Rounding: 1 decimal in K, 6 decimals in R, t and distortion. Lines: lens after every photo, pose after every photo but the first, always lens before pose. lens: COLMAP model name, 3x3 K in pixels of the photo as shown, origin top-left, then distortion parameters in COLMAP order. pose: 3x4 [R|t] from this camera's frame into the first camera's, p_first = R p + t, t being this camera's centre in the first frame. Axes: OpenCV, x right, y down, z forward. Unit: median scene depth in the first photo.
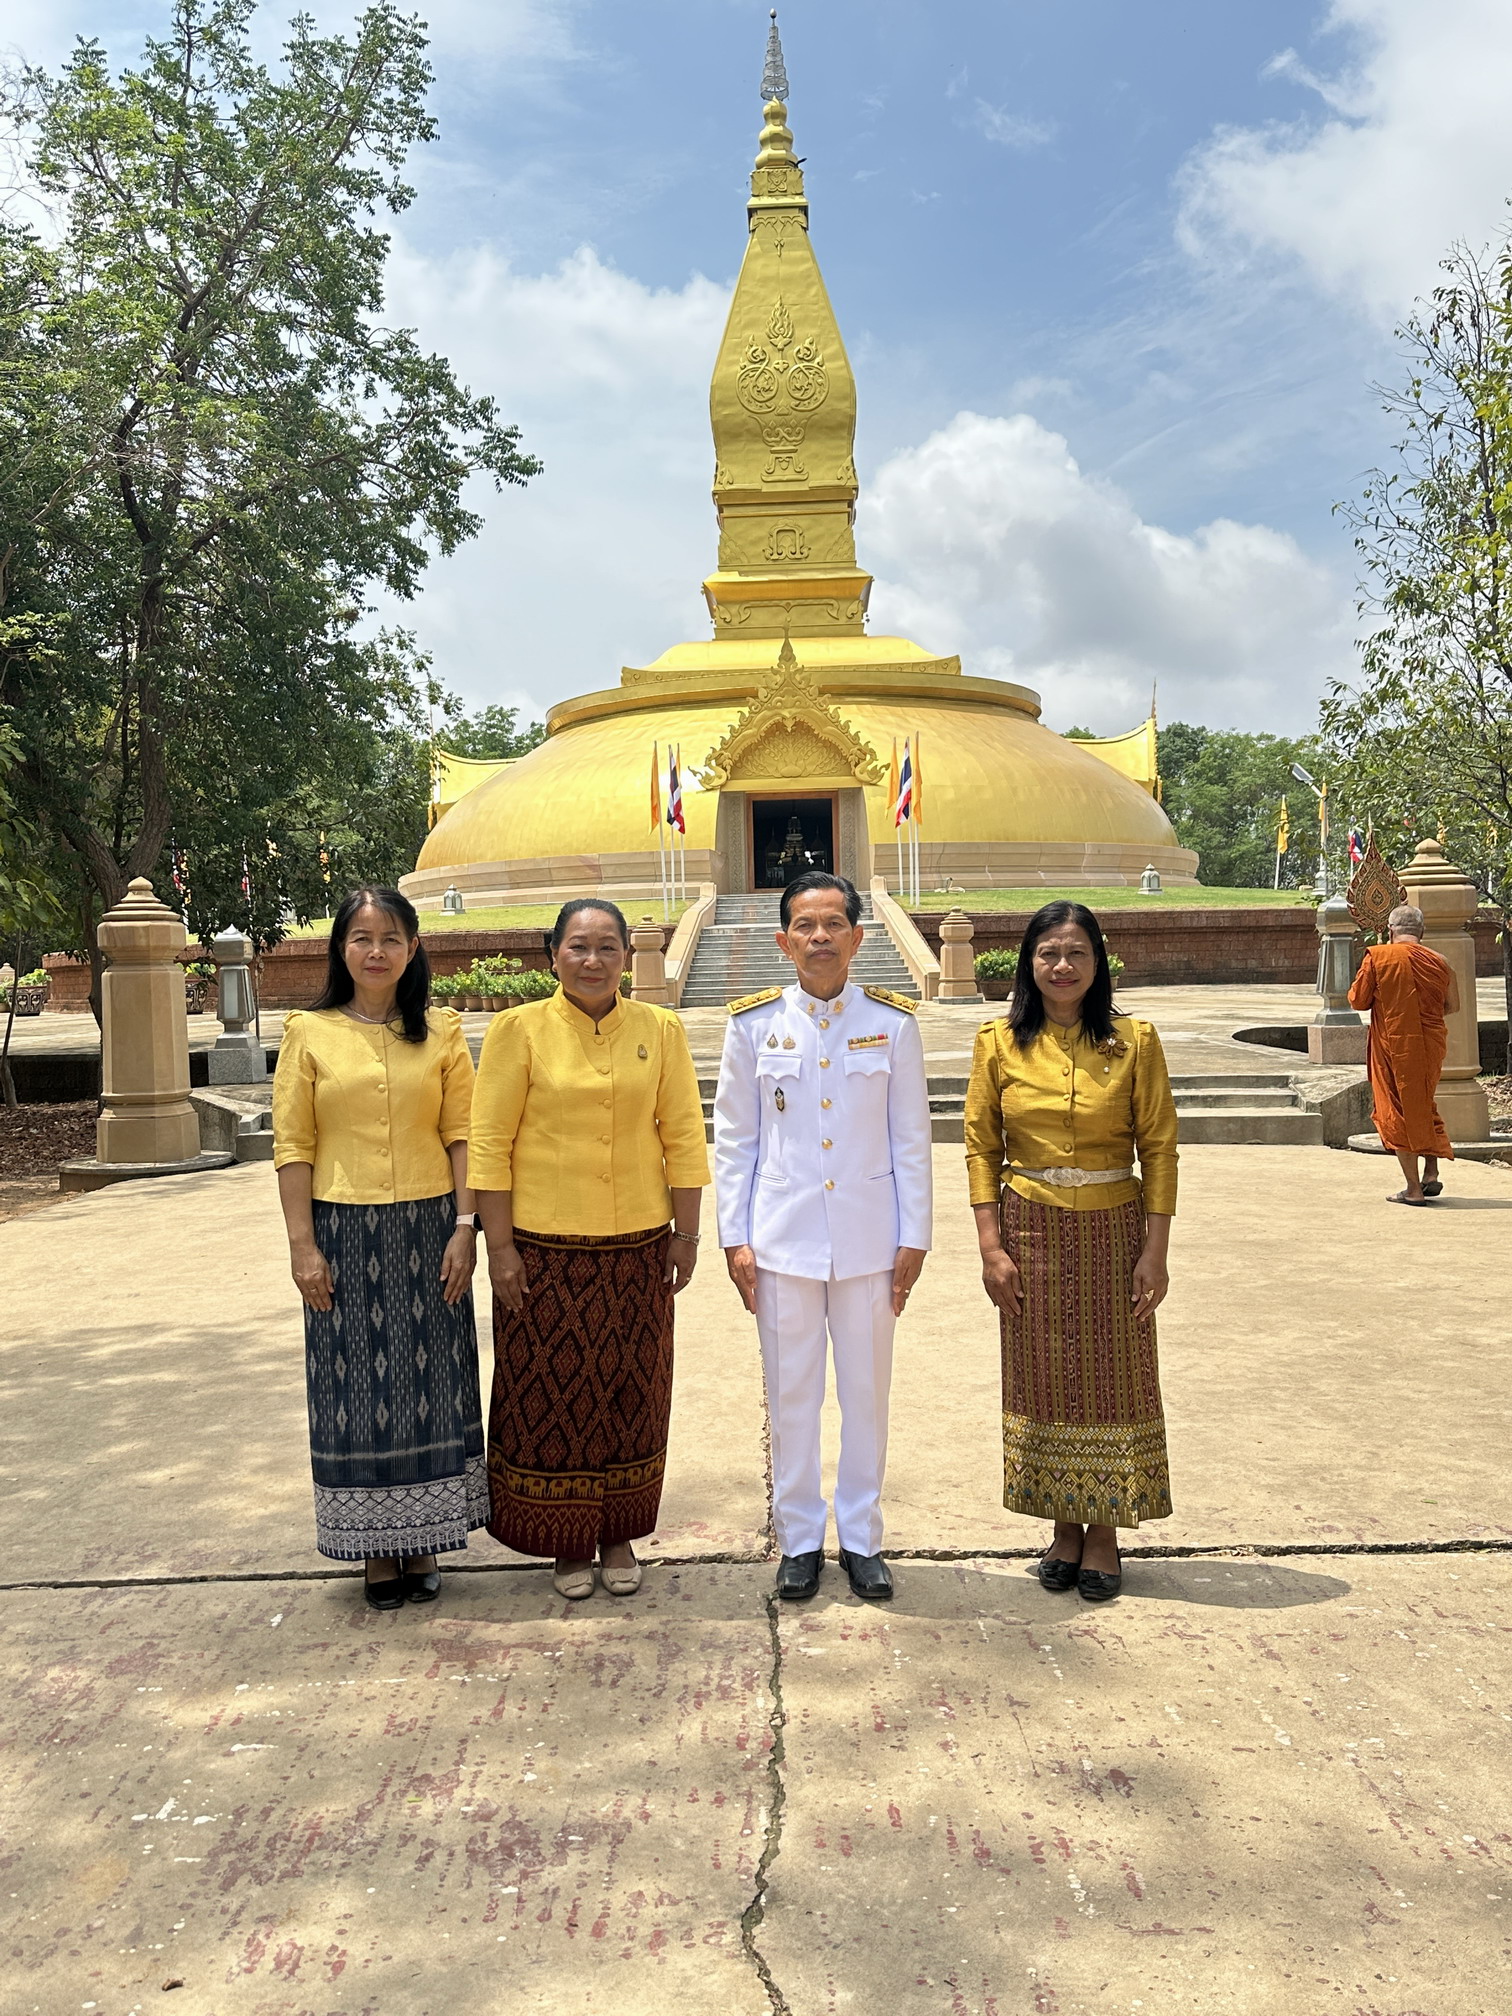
lens RADIAL K [[1758.9, 0, 749.8], [0, 1758.9, 1018.7], [0, 0, 1]] dist [0.143109, -0.287852]
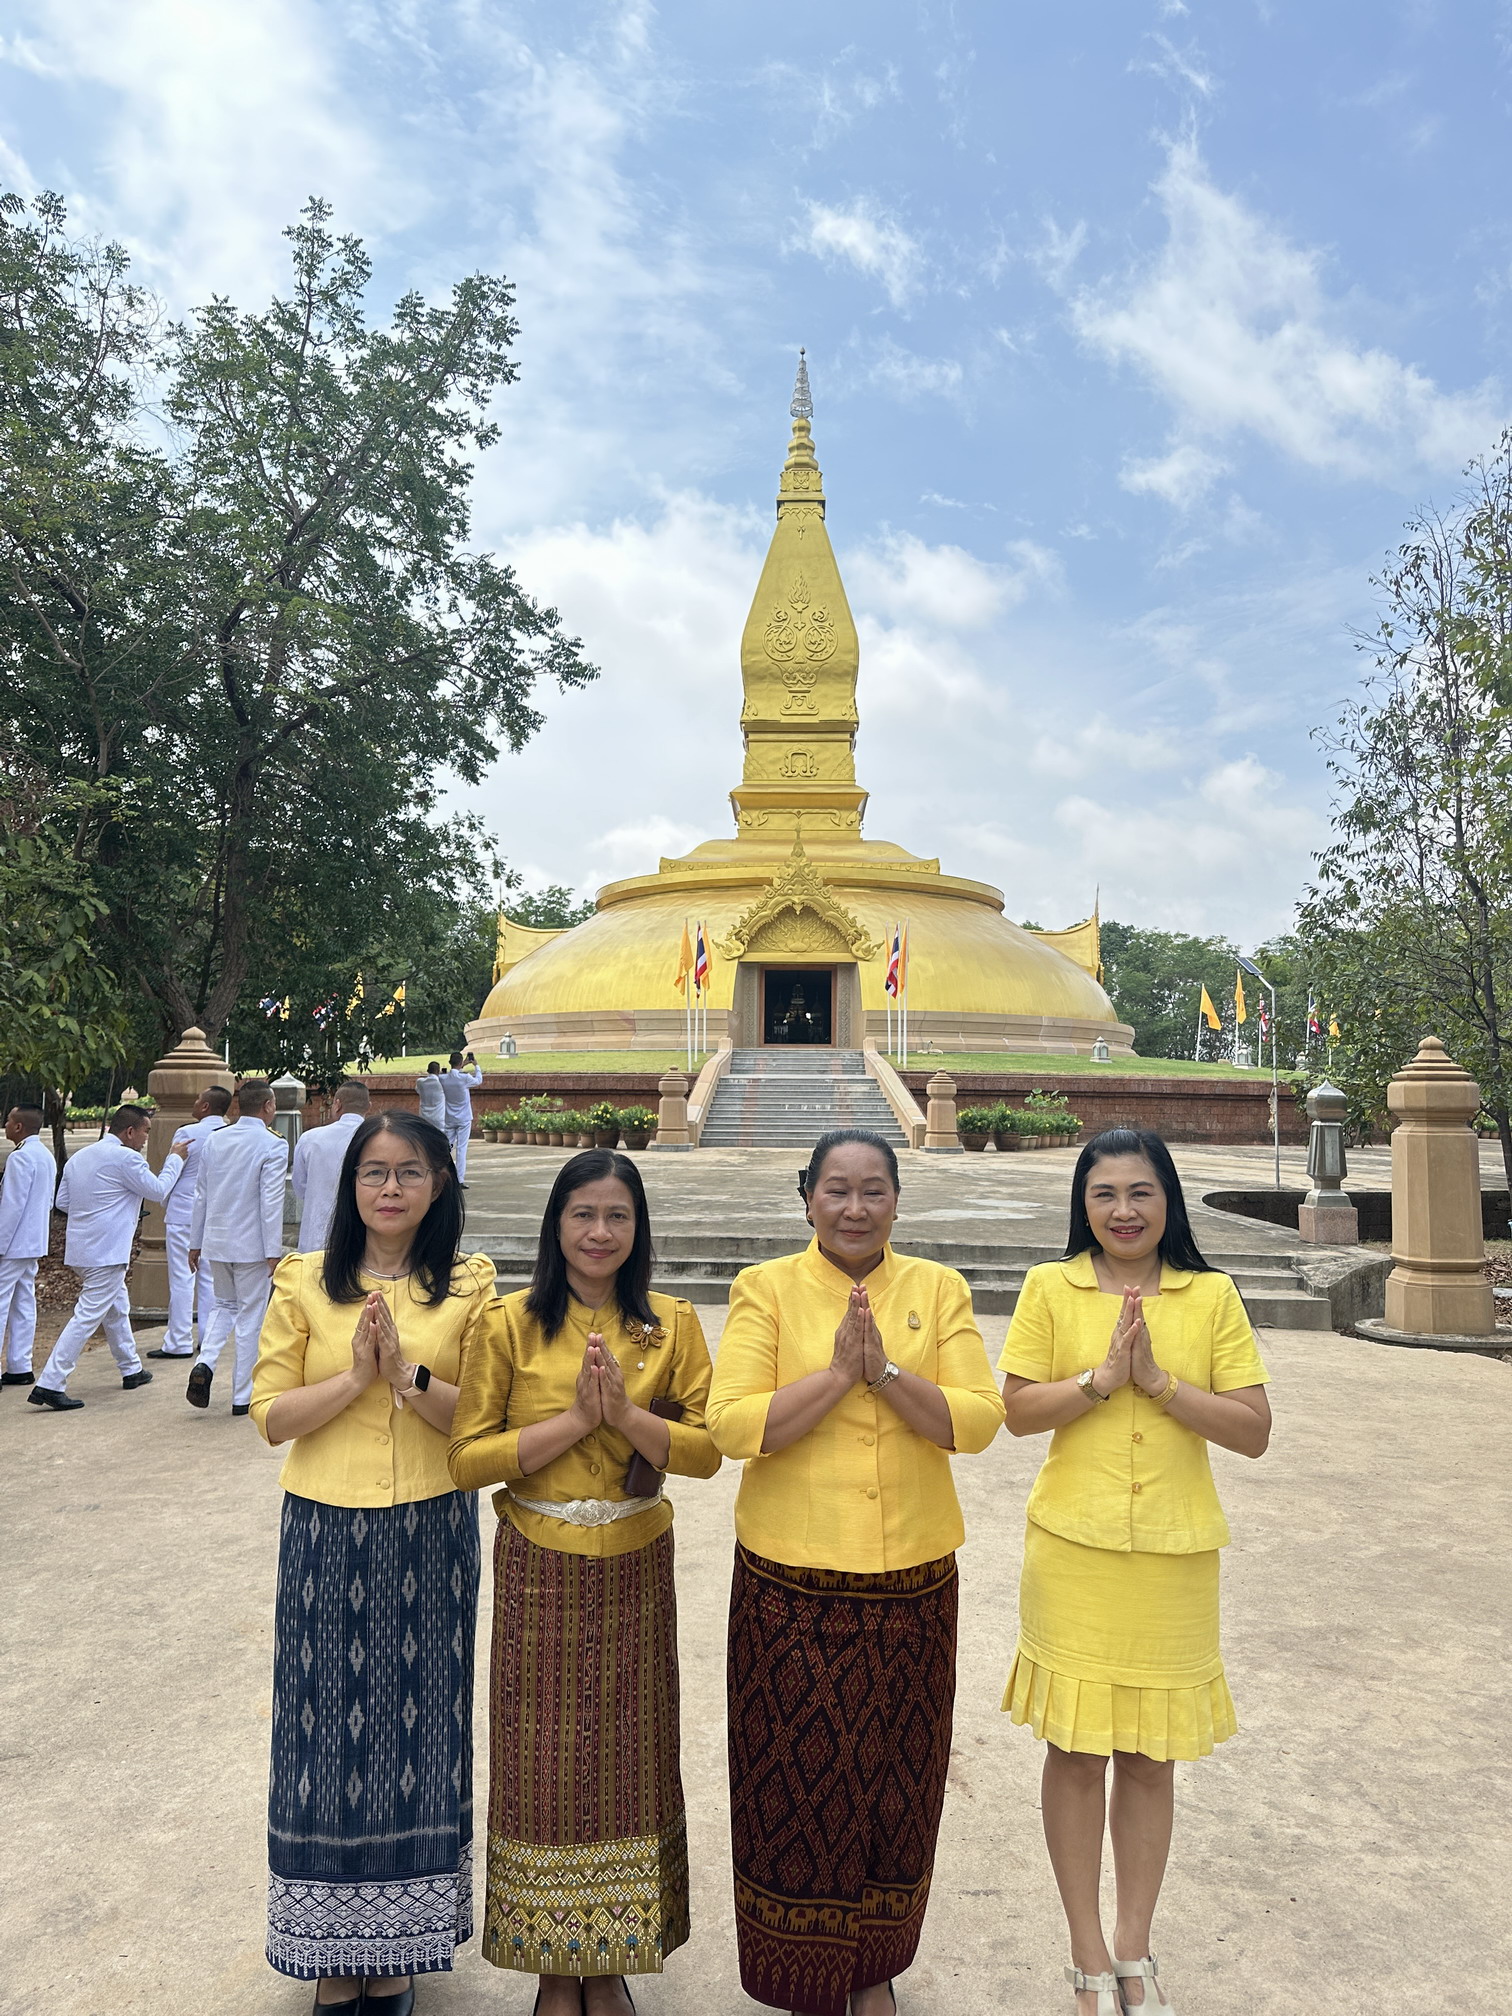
lens RADIAL K [[1392.2, 0, 764.0], [0, 1392.2, 1006.4], [0, 0, 1]] dist [0.046918, -0.000289]
pose [[0.999322, 0.036003, 0.007741, -0.009855], [-0.035097, 0.994784, -0.095772, -0.015346], [-0.011149, 0.095435, 0.995373, 0.112536]]
